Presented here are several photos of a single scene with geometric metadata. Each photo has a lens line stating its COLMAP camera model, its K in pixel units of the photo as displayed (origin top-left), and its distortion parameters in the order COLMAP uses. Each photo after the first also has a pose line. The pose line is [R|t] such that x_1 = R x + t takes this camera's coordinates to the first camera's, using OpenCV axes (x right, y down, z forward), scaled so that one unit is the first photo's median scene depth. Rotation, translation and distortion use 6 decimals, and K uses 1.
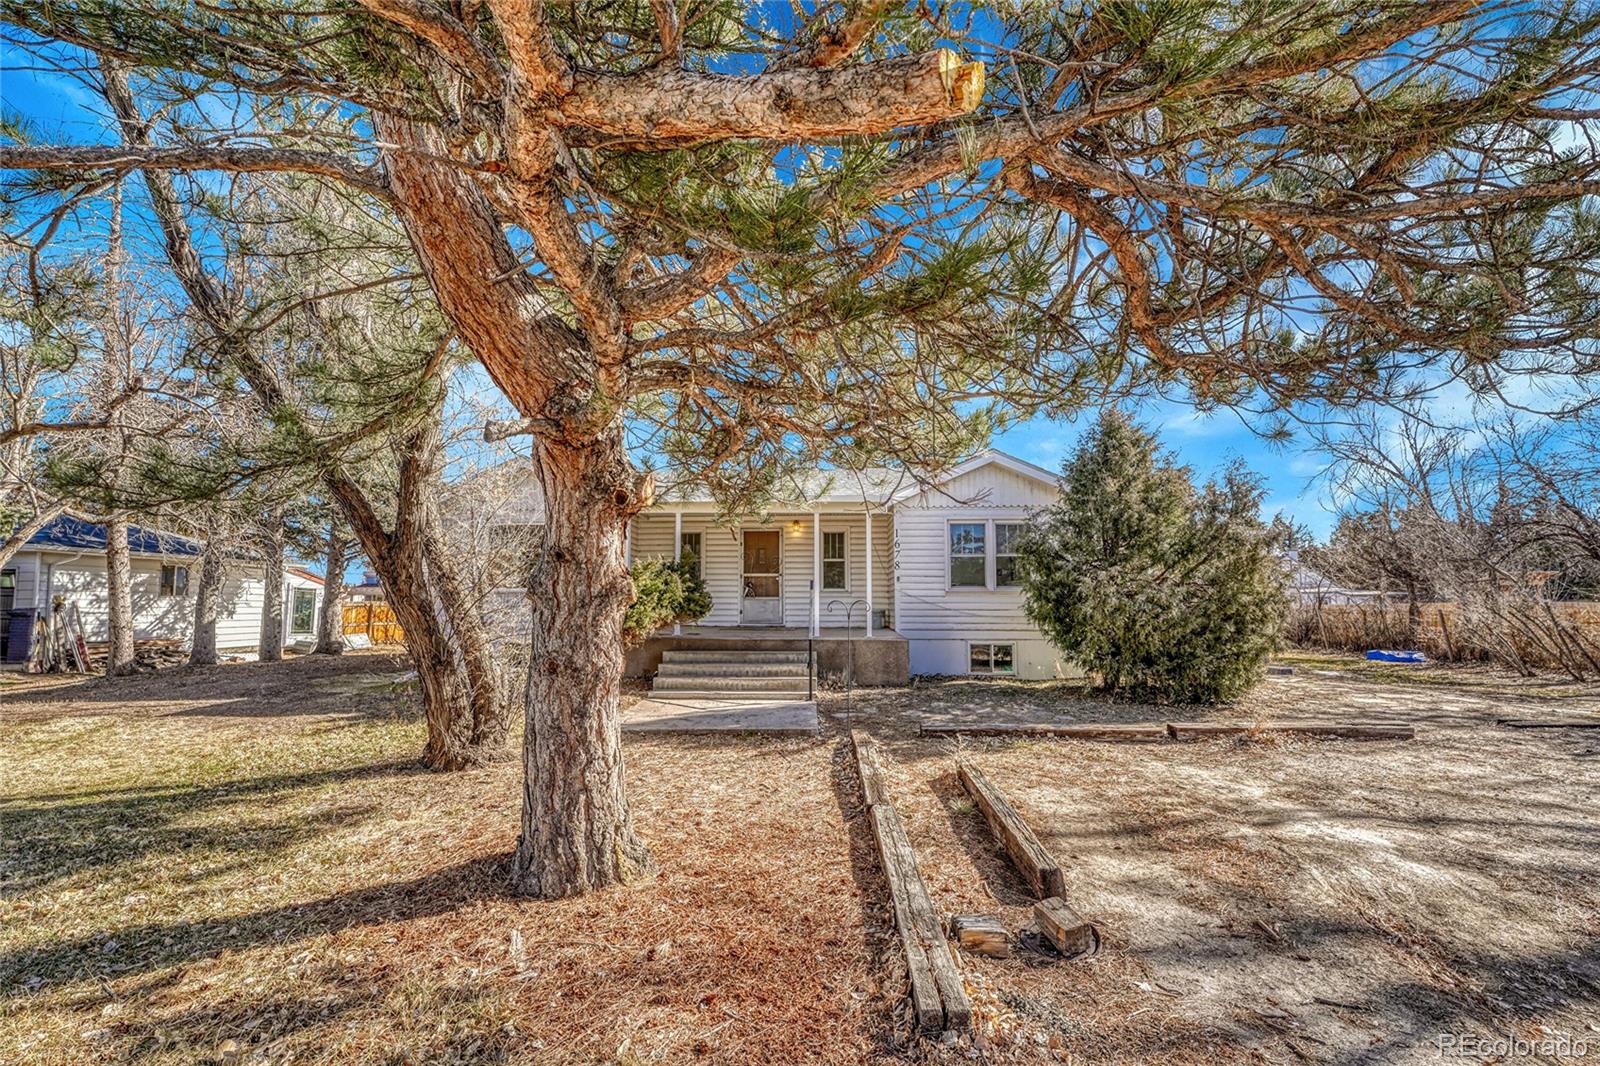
lens RADIAL K [[685.8, 0, 800.0], [0, 685.8, 533.0], [0, 0, 1]] dist [0.000025, -0.000002]
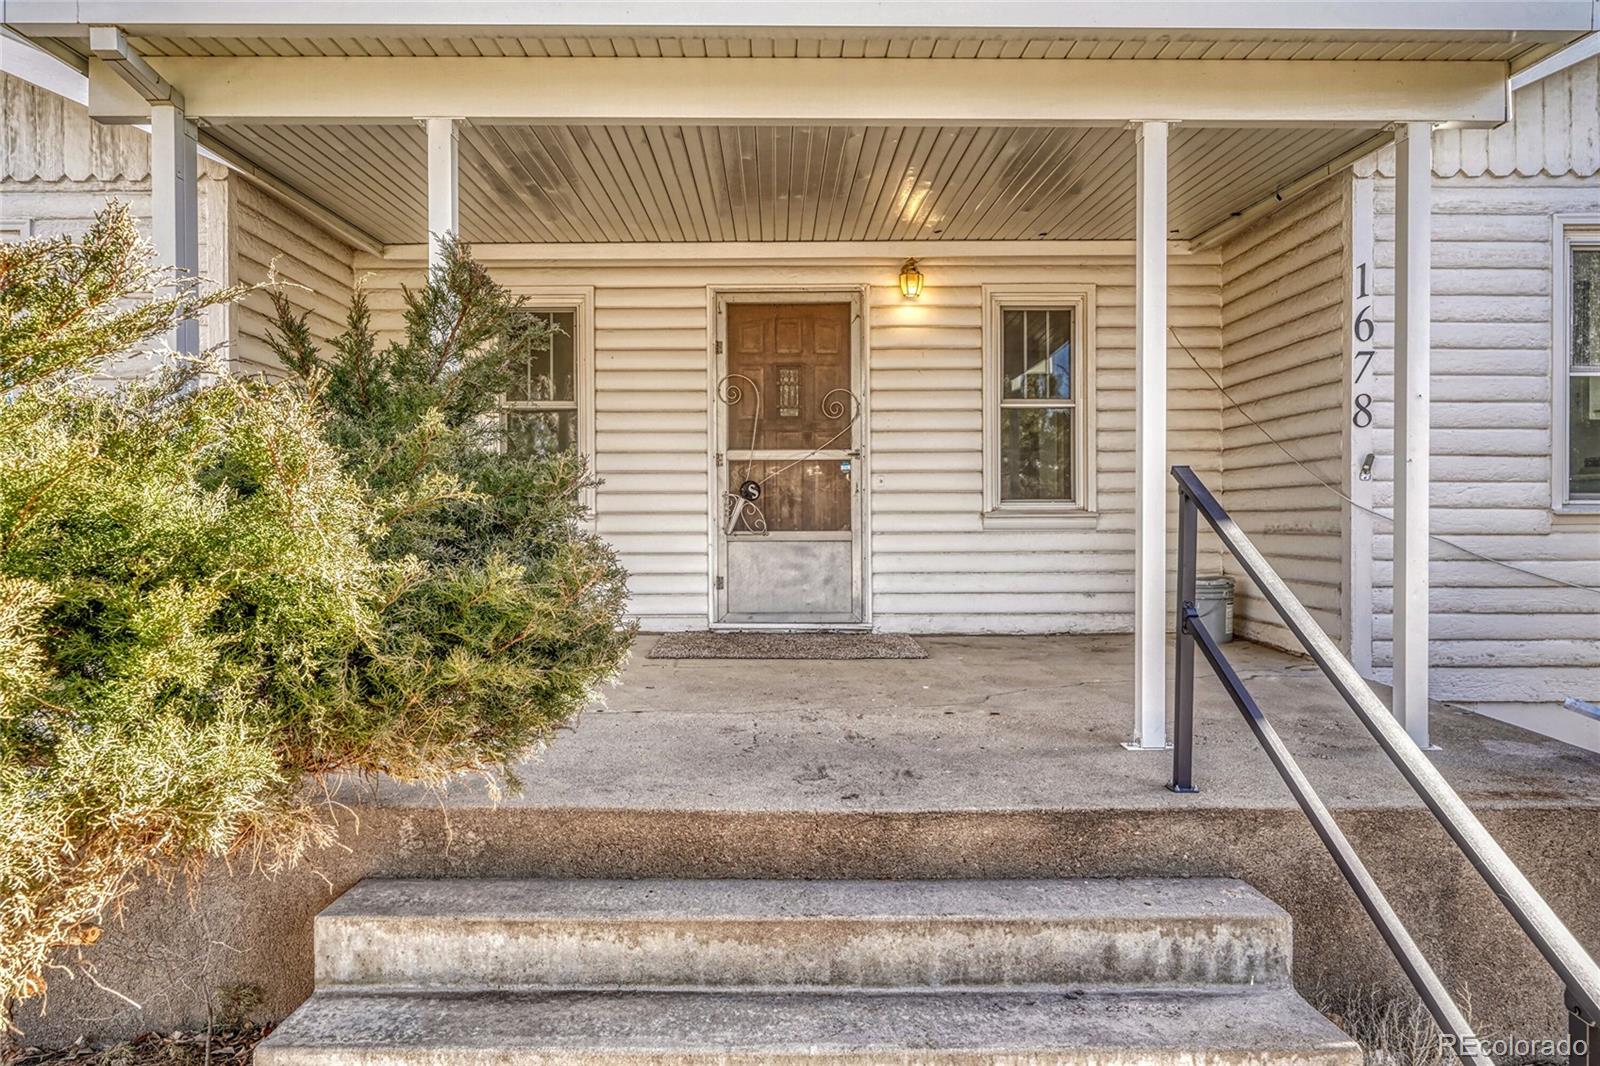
lens RADIAL K [[1117.7, 0, 800.0], [0, 1117.7, 533.0], [0, 0, 1]] dist [-0.000248, -0.000109]
pose [[0.999391, -0.008208, 0.033920, -0.068411], [0.004224, 0.993254, 0.115884, 0.039139], [-0.034642, -0.115670, 0.992683, 0.530983]]
